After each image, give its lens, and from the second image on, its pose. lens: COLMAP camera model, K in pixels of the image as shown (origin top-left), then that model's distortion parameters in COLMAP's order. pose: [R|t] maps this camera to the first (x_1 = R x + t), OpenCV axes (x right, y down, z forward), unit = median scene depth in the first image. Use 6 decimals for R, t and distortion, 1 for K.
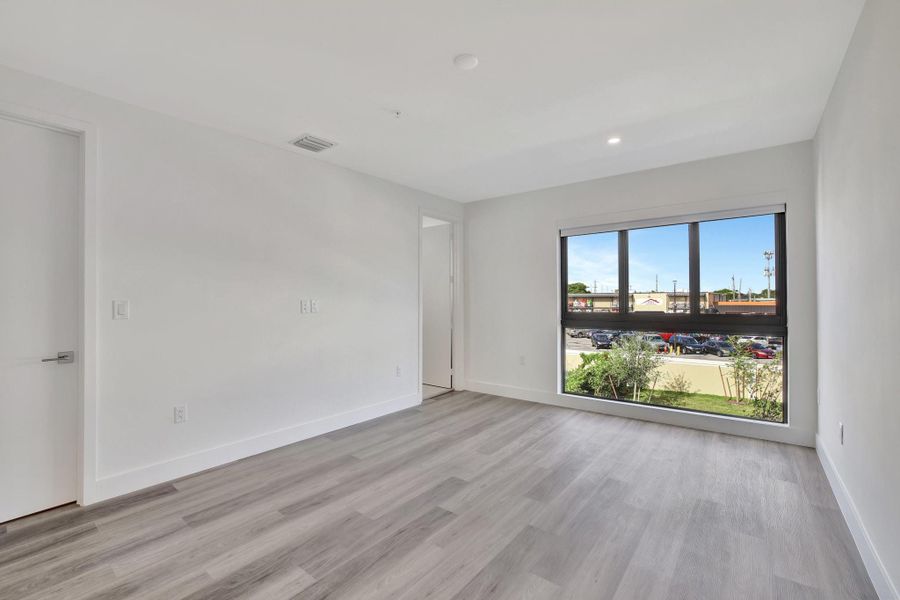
lens RADIAL K [[389.9, 0, 448.9], [0, 389.9, 300.9], [0, 0, 1]] dist [-0.015877, 0.000805]
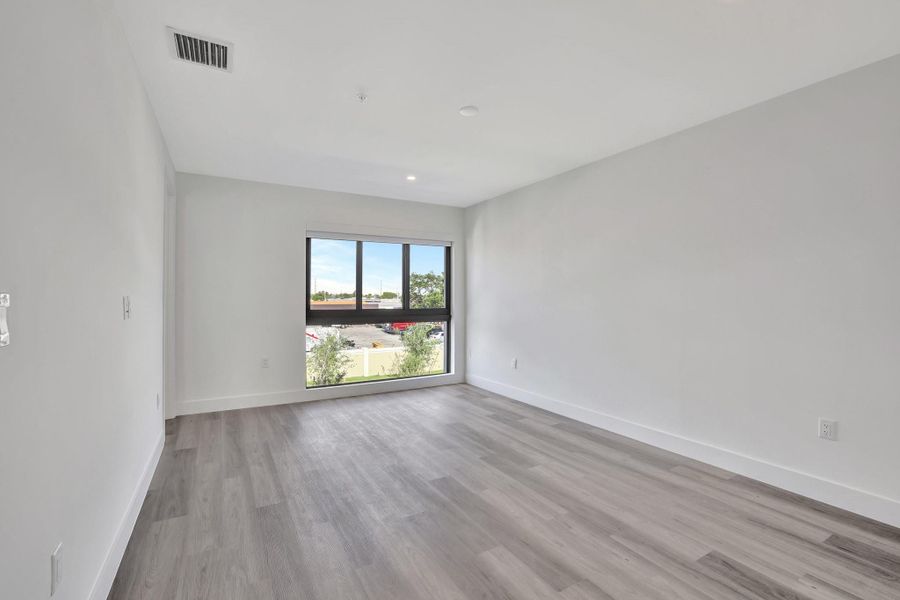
lens RADIAL K [[389.9, 0, 449.9], [0, 389.9, 299.3], [0, 0, 1]] dist [-0.015877, 0.000805]
pose [[0.384222, 0.002886, 0.923236, -0.690056], [-0.001333, 0.999996, -0.002571, 0.003449], [-0.923240, -0.000243, 0.384224, 0.335466]]
